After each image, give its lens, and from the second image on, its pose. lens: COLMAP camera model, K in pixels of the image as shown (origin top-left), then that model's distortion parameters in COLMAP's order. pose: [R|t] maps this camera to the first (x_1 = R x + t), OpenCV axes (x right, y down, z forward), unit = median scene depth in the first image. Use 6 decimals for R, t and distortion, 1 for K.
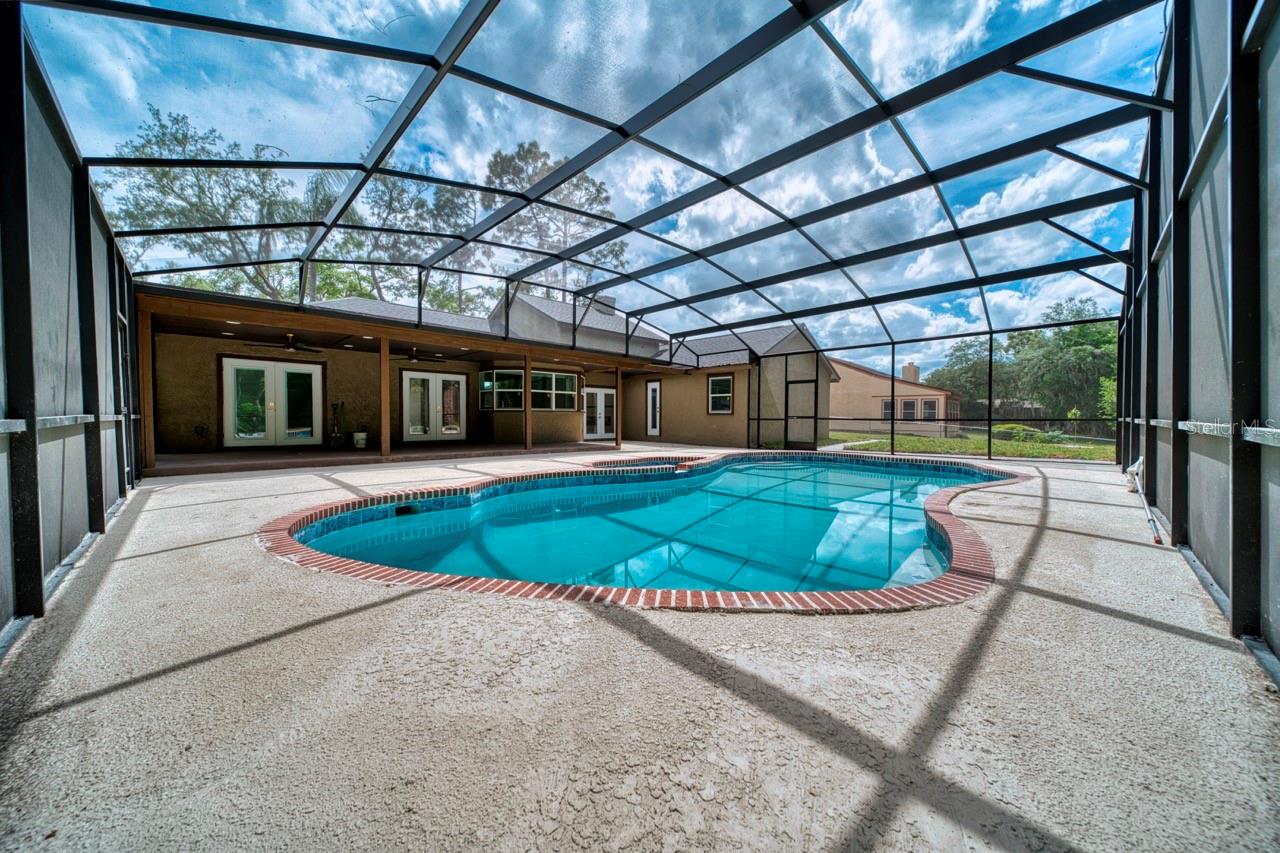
lens RADIAL K [[448.6, 0, 640.0], [0, 448.6, 426.5], [0, 0, 1]] dist [0.001937, -0.002061]
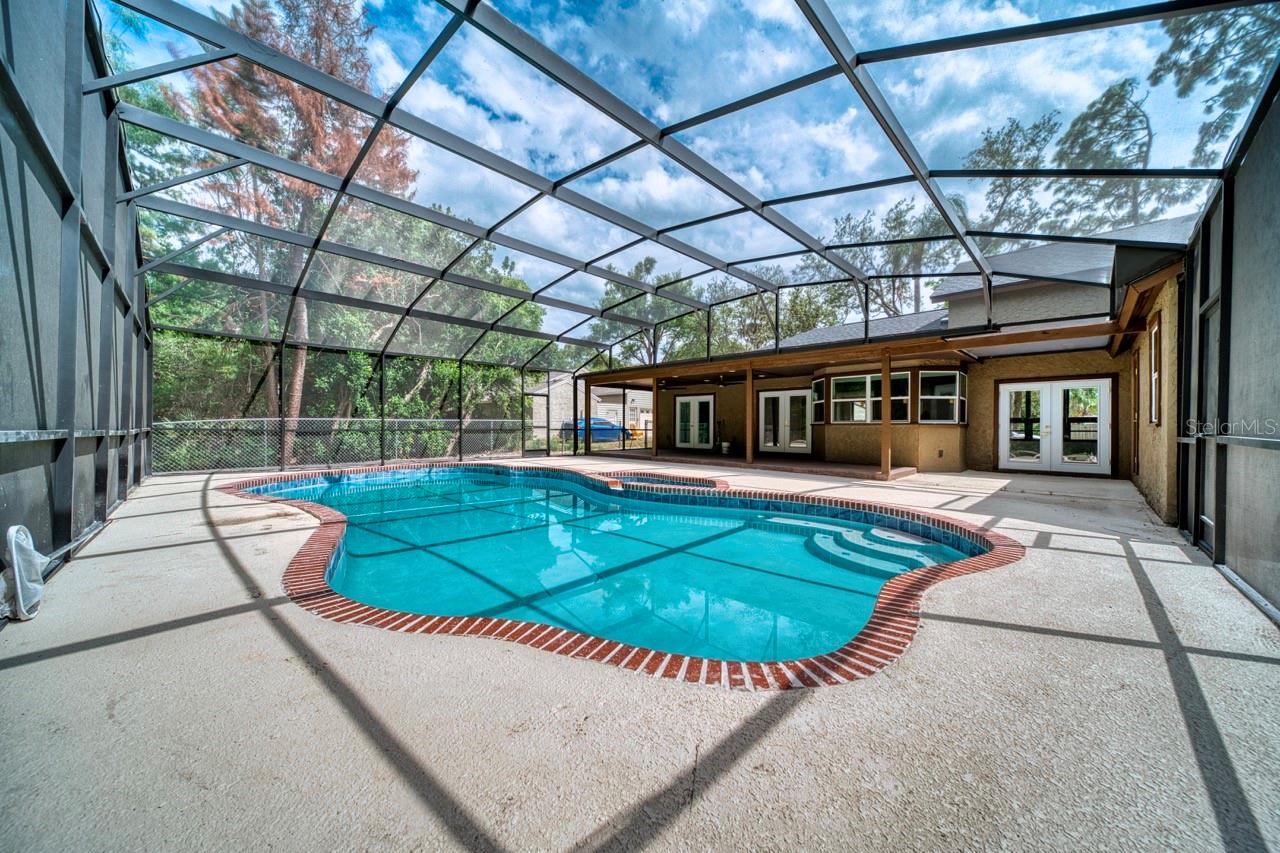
lens RADIAL K [[448.6, 0, 640.0], [0, 448.6, 426.5], [0, 0, 1]] dist [0.001937, -0.002061]
pose [[-0.000179, -0.008665, -0.999962, 0.612289], [-0.027889, 0.999574, -0.008657, -0.012417], [0.999611, 0.027886, -0.000421, 0.630024]]
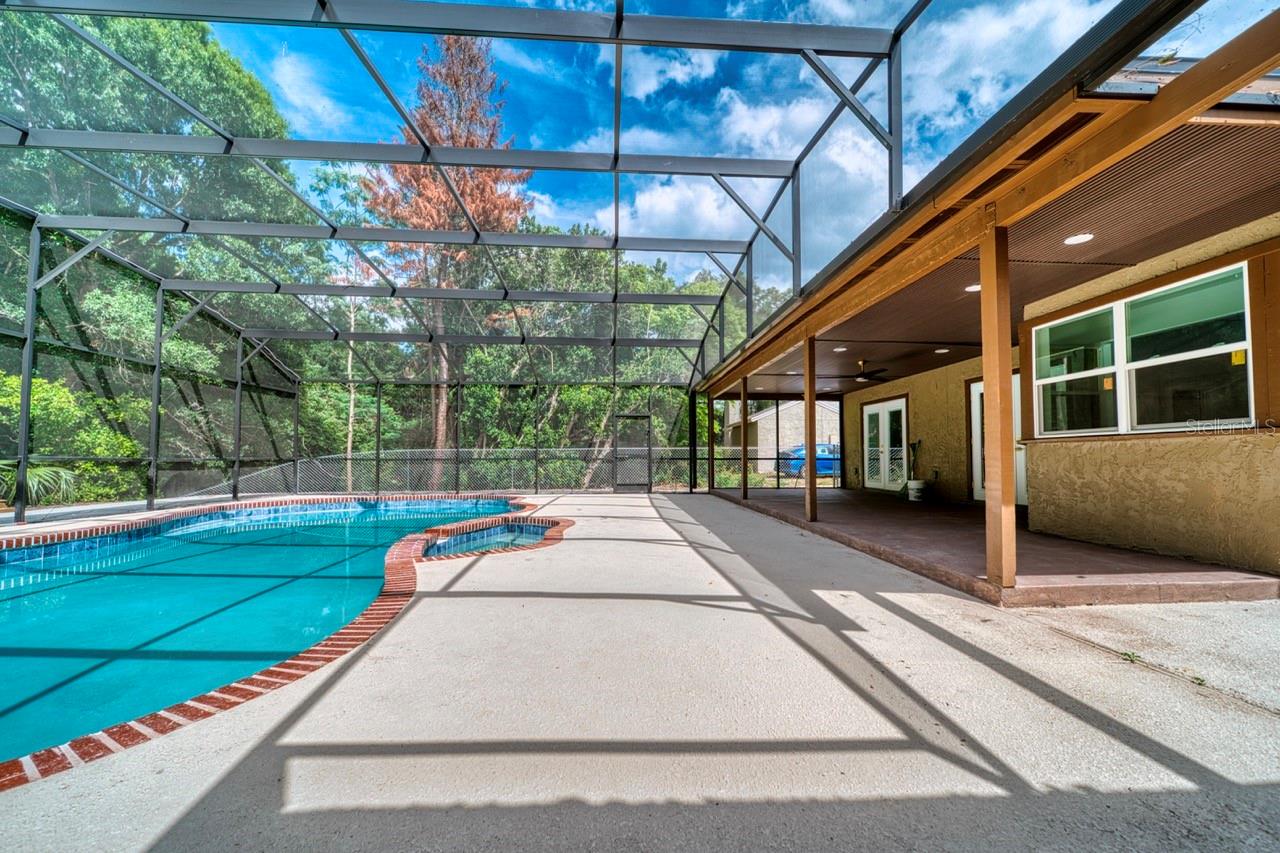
lens RADIAL K [[494.0, 0, 643.8], [0, 494.0, 440.8], [0, 0, 1]] dist [-0.002761, -0.000553]
pose [[-0.658961, -0.035048, -0.751360, 0.246946], [-0.022148, 0.999385, -0.027193, -0.016840], [0.751851, -0.001278, -0.659332, 1.019663]]
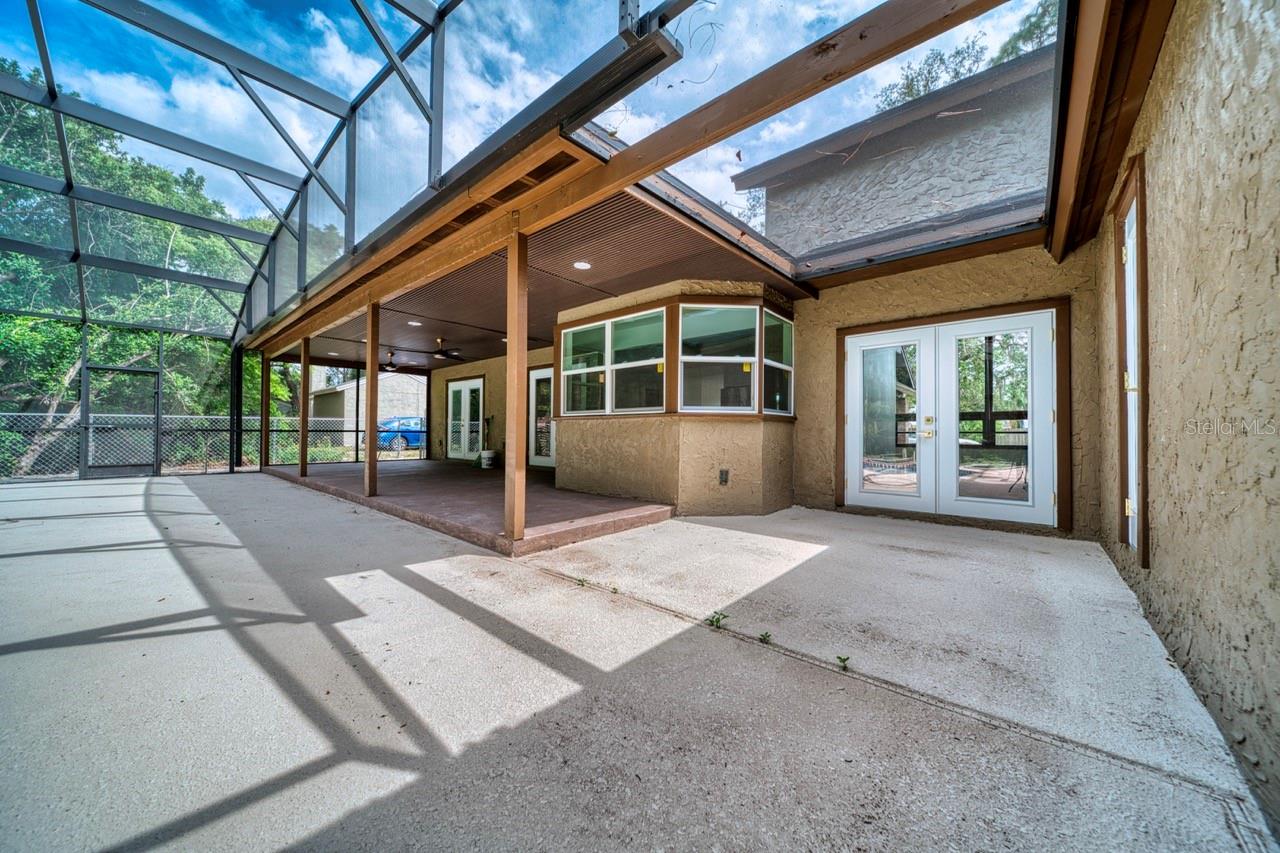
lens RADIAL K [[448.6, 0, 640.0], [0, 448.6, 426.5], [0, 0, 1]] dist [0.001937, -0.002061]
pose [[0.069984, -0.020301, -0.997342, 0.213335], [-0.027375, 0.999377, -0.022264, -0.017733], [0.997172, 0.028861, 0.069385, 1.044281]]
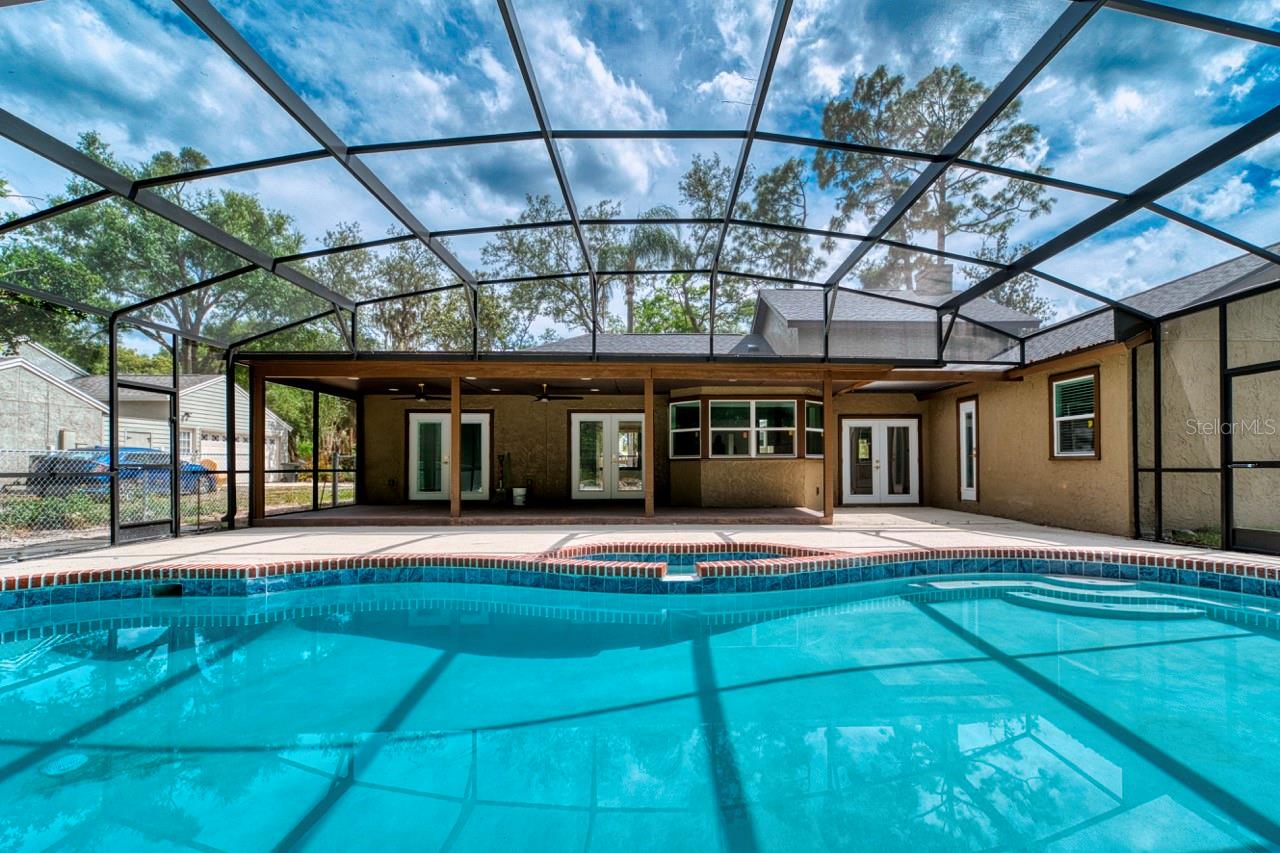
lens RADIAL K [[589.6, 0, 683.0], [0, 589.6, 458.6], [0, 0, 1]] dist [-0.002559, -0.000182]
pose [[0.738441, -0.017876, -0.674081, 0.321141], [-0.005530, 0.999454, -0.032563, -0.006572], [0.674295, 0.027773, 0.737940, 0.314186]]
